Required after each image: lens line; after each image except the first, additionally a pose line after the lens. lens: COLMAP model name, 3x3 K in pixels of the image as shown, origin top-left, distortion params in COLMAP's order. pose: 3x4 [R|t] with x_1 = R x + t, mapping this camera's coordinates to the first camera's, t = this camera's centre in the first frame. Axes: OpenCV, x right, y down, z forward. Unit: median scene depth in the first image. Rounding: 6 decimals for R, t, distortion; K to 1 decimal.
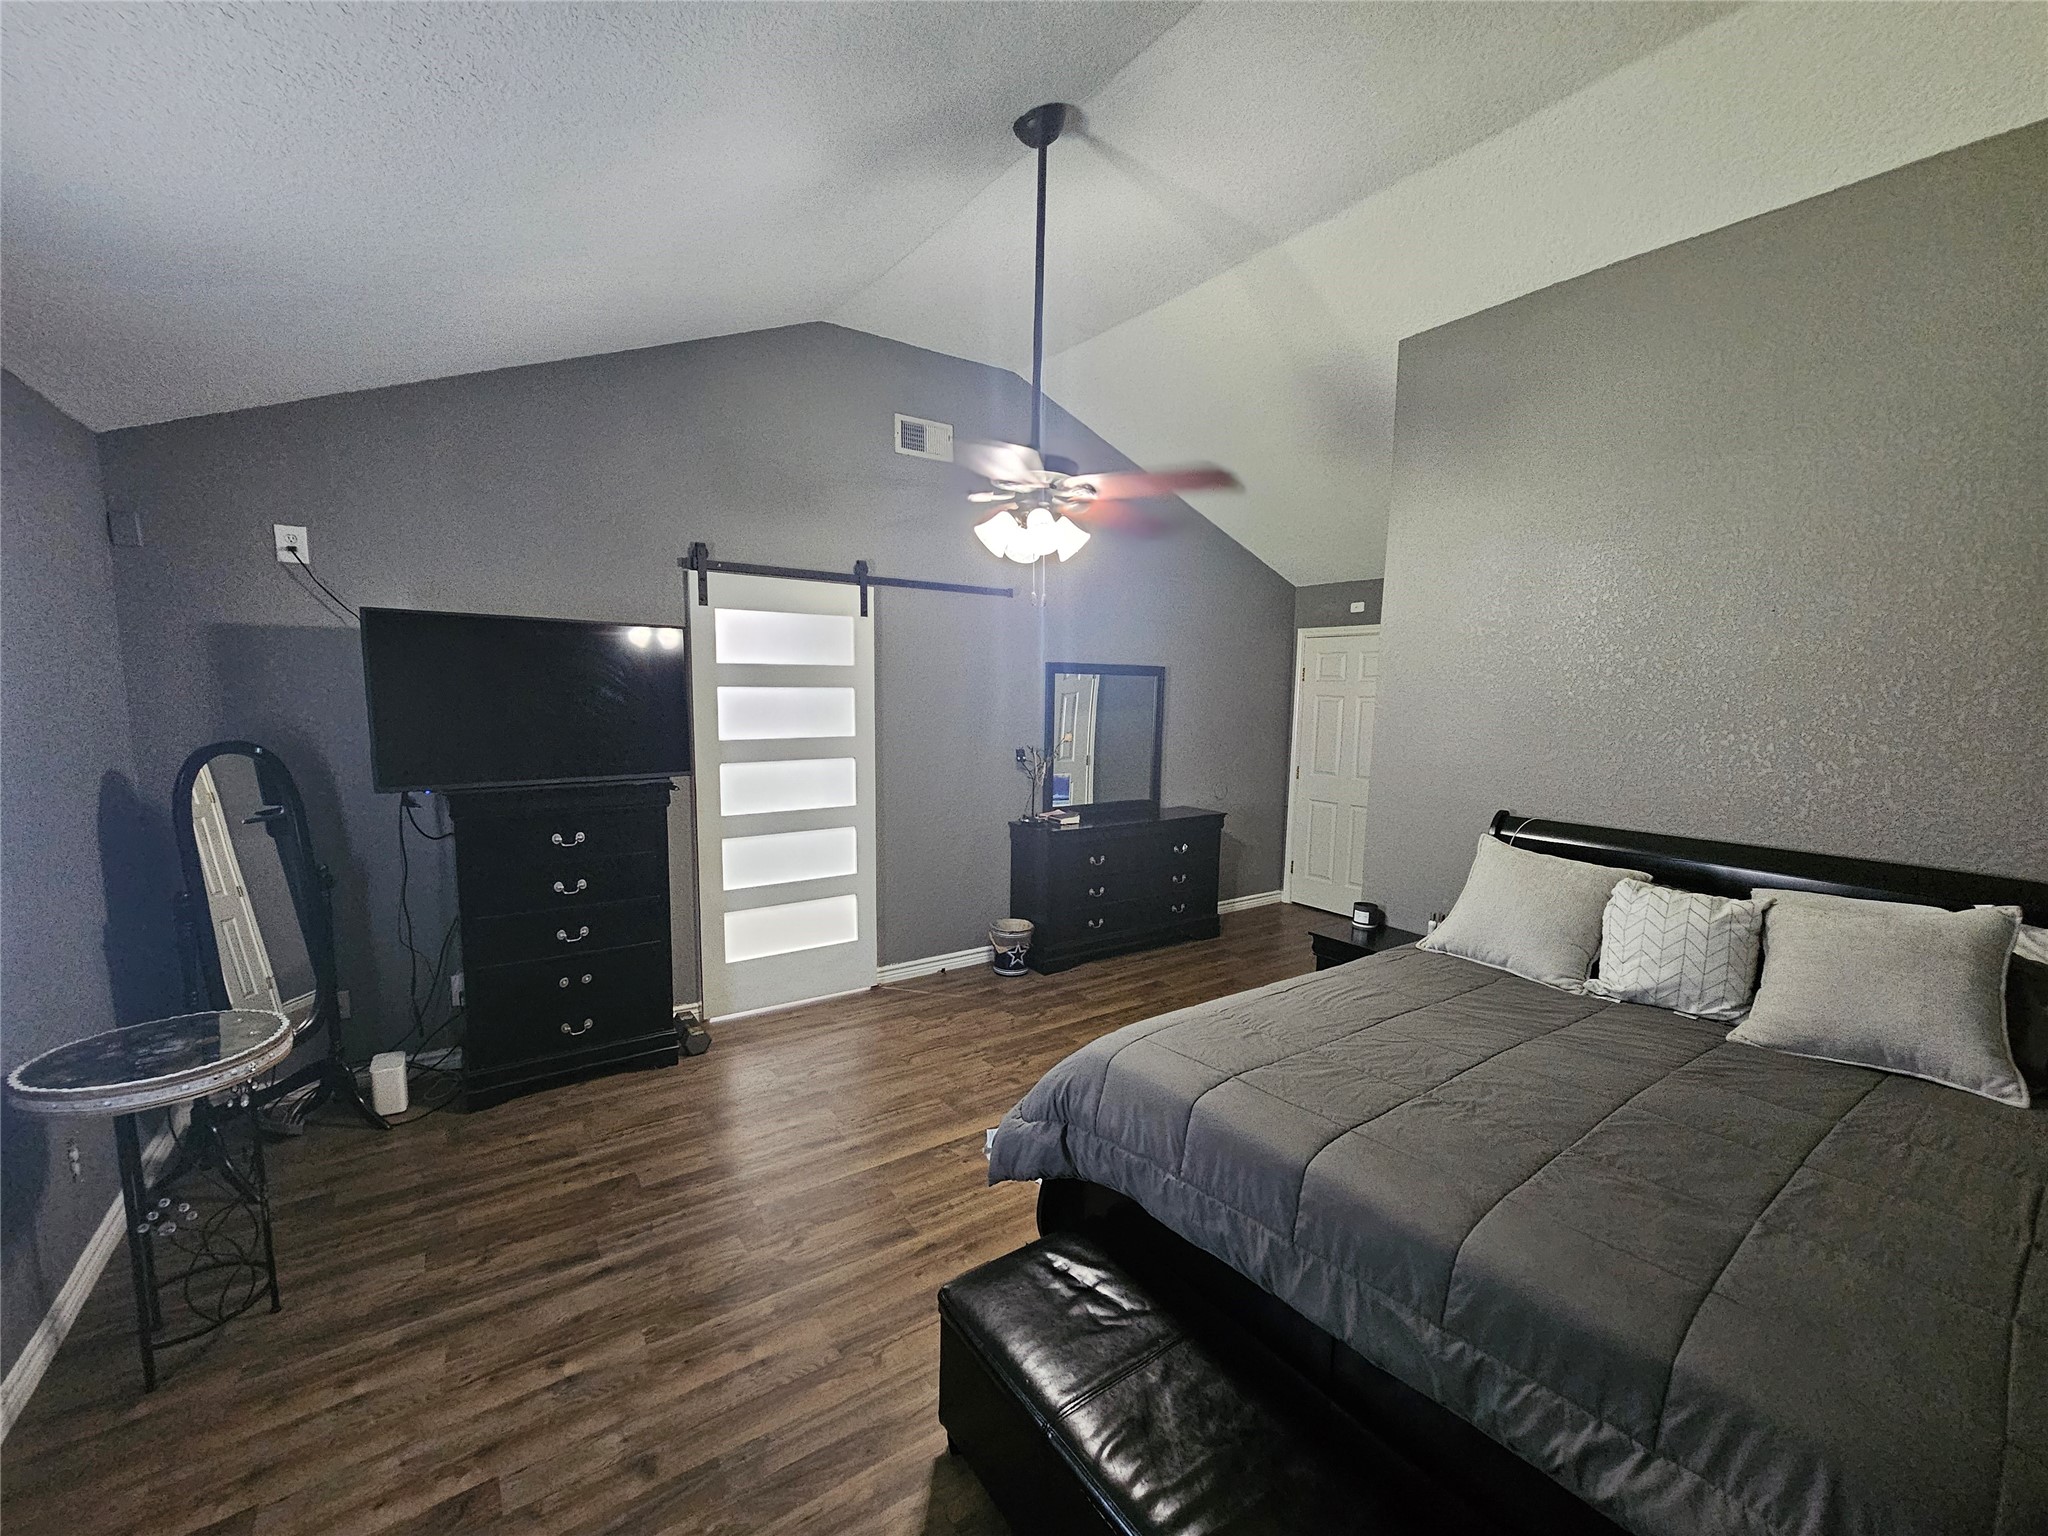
lens RADIAL K [[834.5, 0, 1013.2], [0, 834.5, 782.8], [0, 0, 1]] dist [-0.000133, 0.000165]
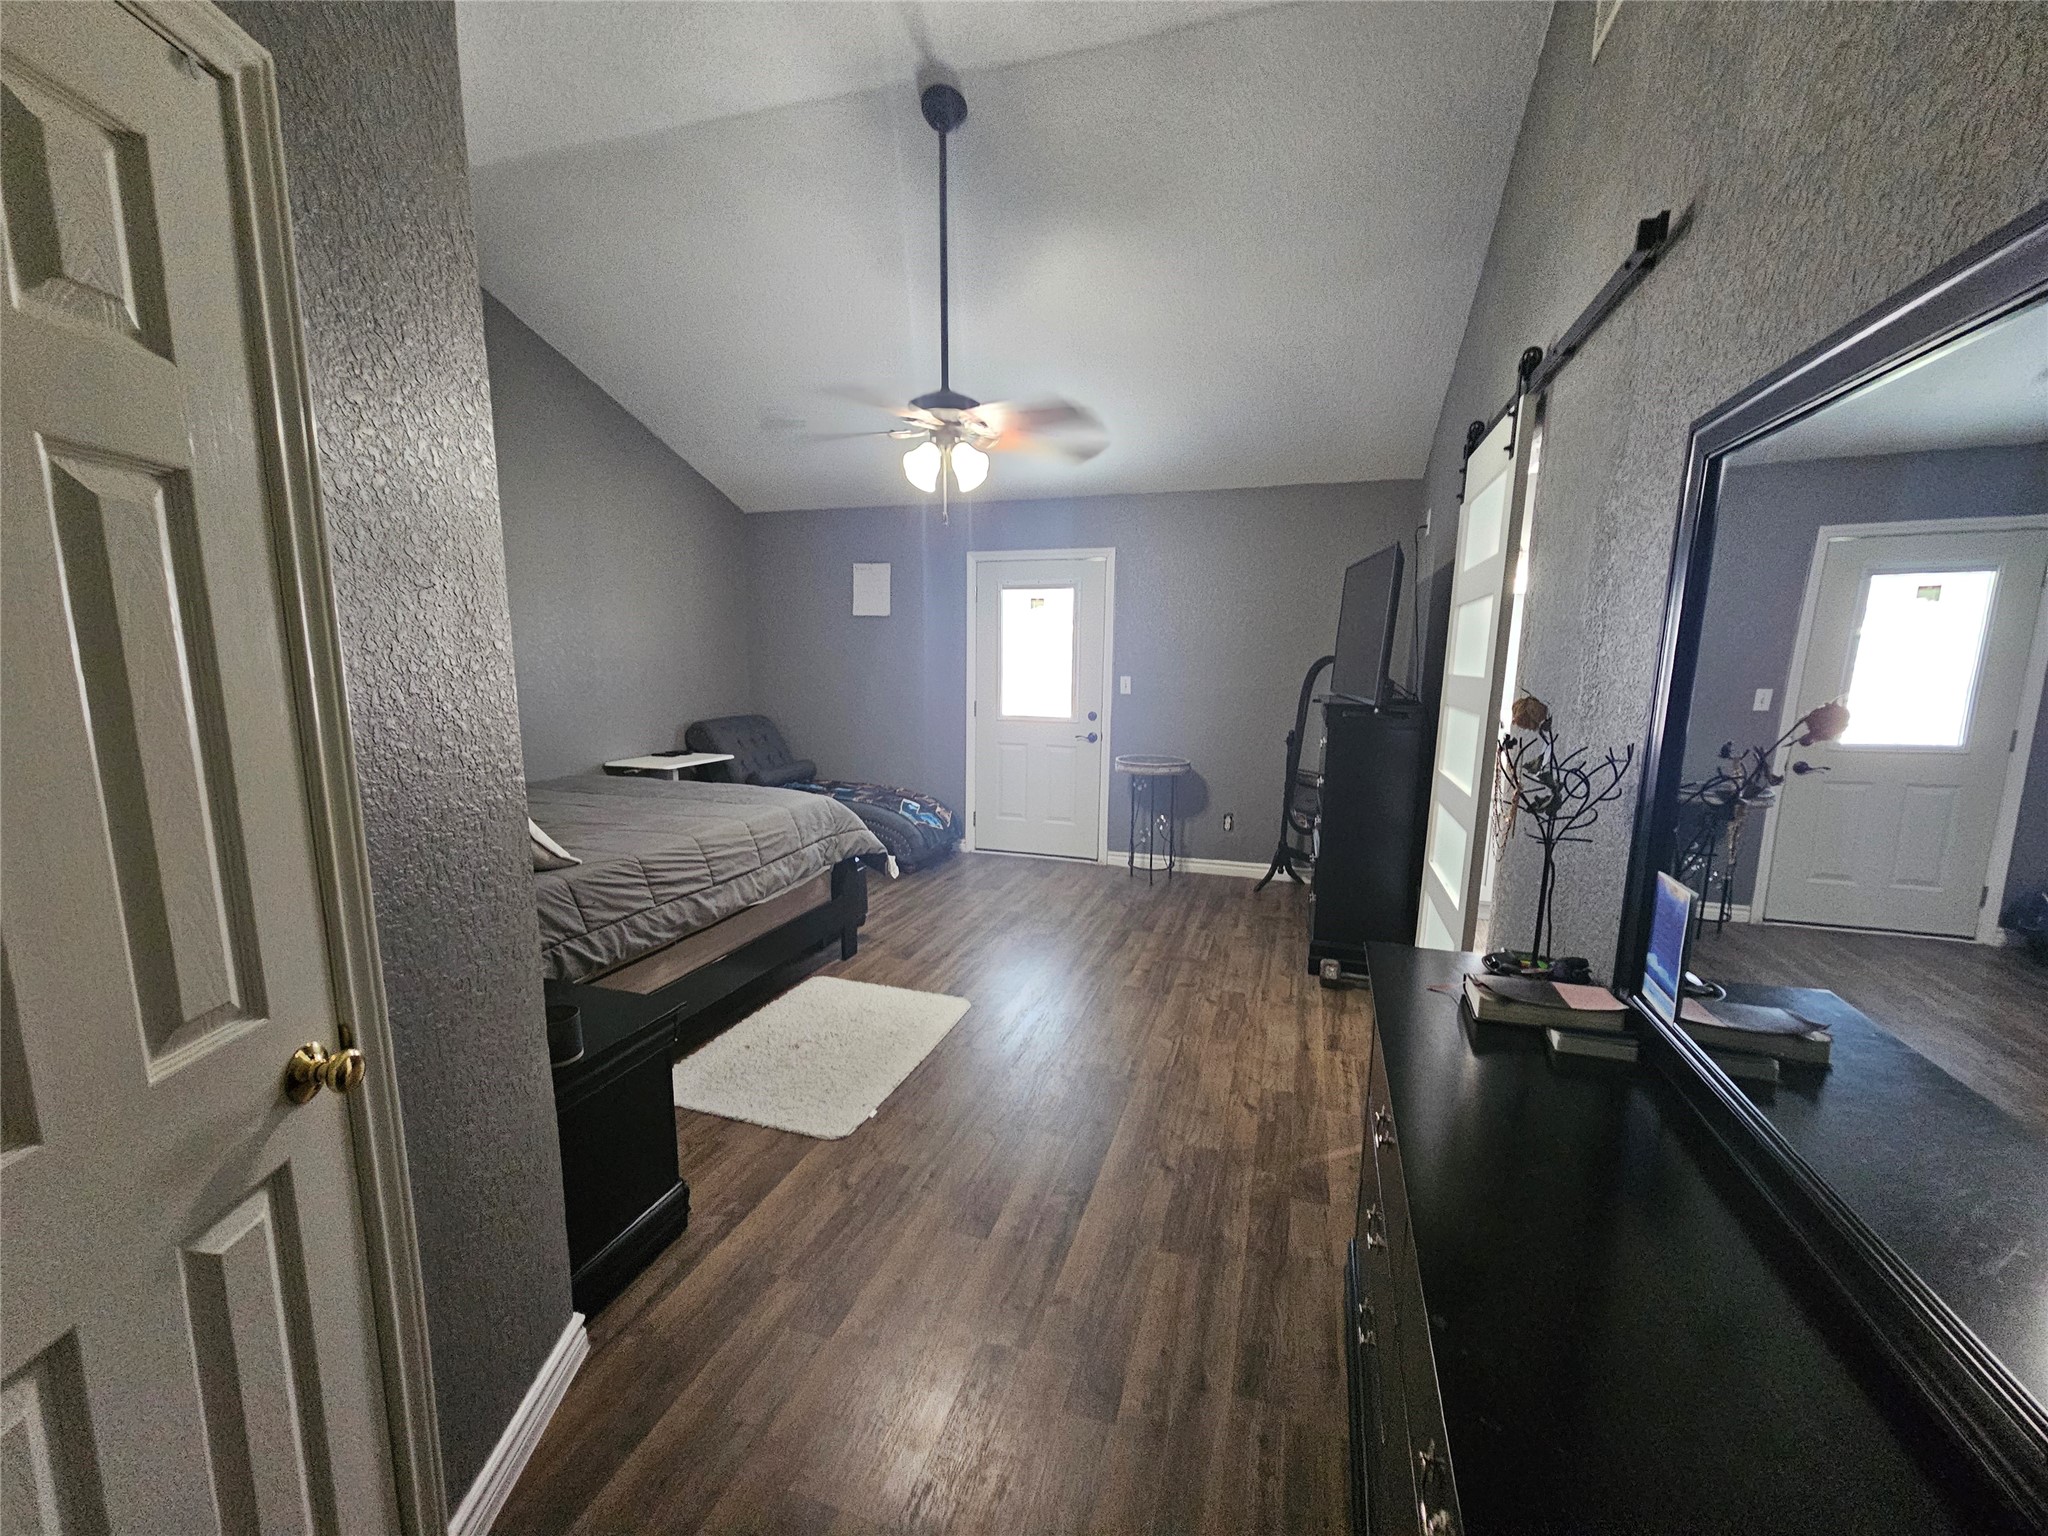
lens RADIAL K [[834.5, 0, 1013.2], [0, 834.5, 782.8], [0, 0, 1]] dist [-0.000133, 0.000165]
pose [[-0.799683, 0.071943, -0.596096, 0.709433], [-0.089628, 0.967369, 0.236991, -0.155582], [0.593695, 0.242944, -0.767141, 2.154333]]
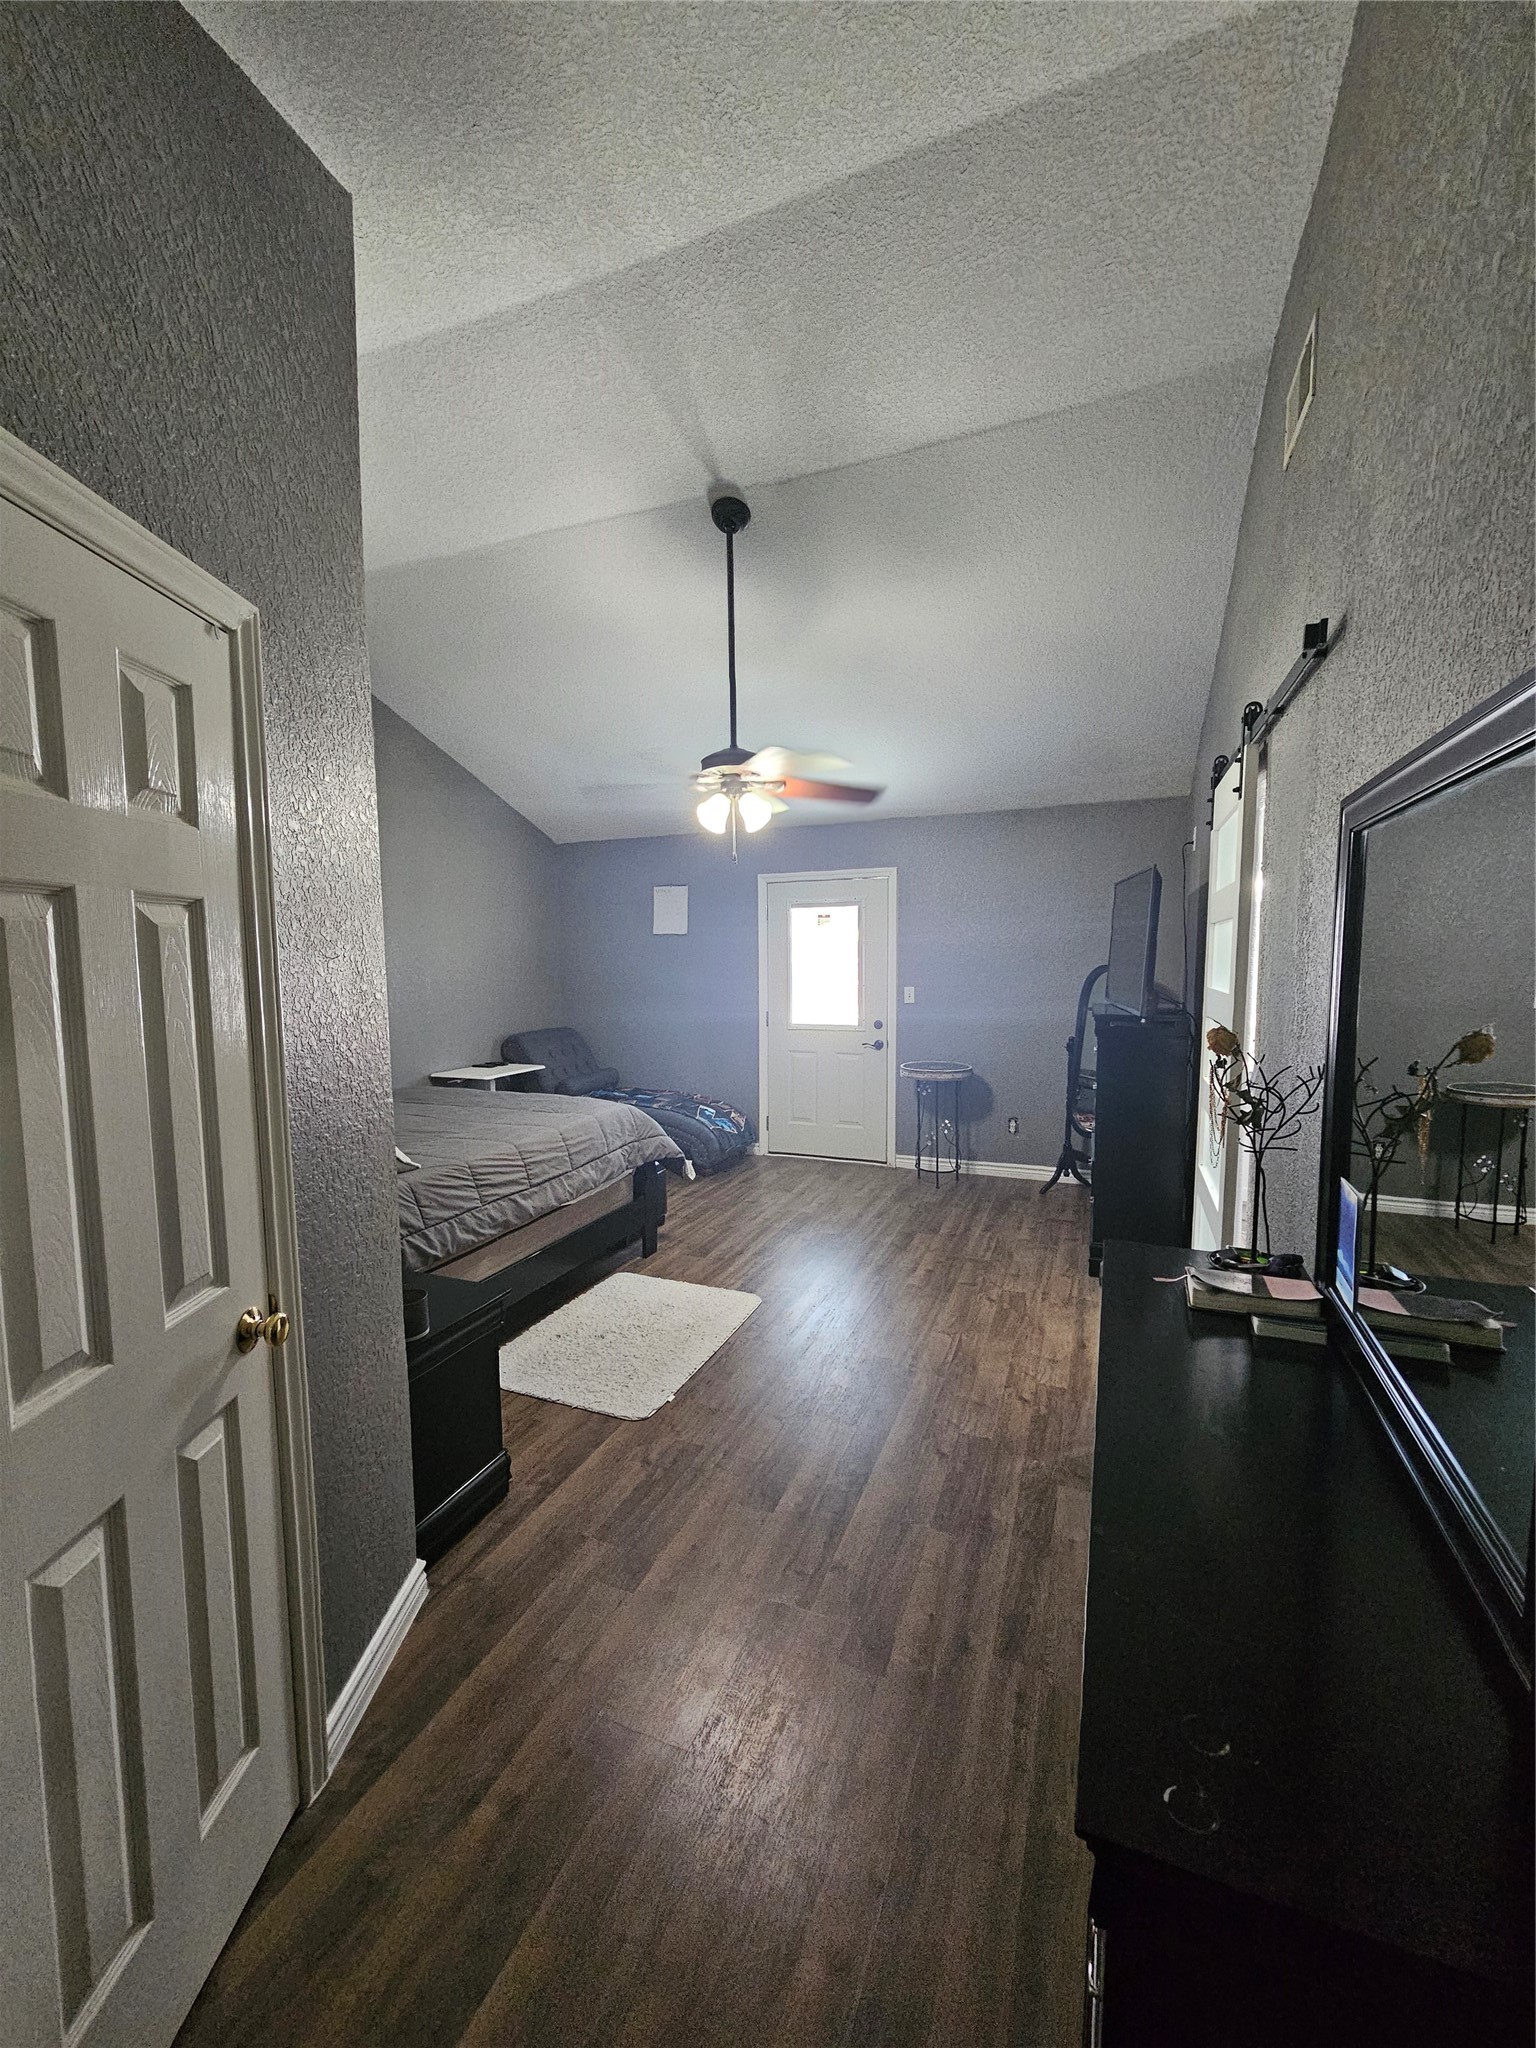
lens RADIAL K [[829.1, 0, 743.8], [0, 829.1, 1016.6], [0, 0, 1]] dist [-0.002596, -0.000293]
pose [[-0.844843, 0.035935, -0.533806, 0.759808], [-0.062030, 0.984434, 0.164443, -0.199948], [0.531406, 0.172041, -0.829463, 2.253112]]
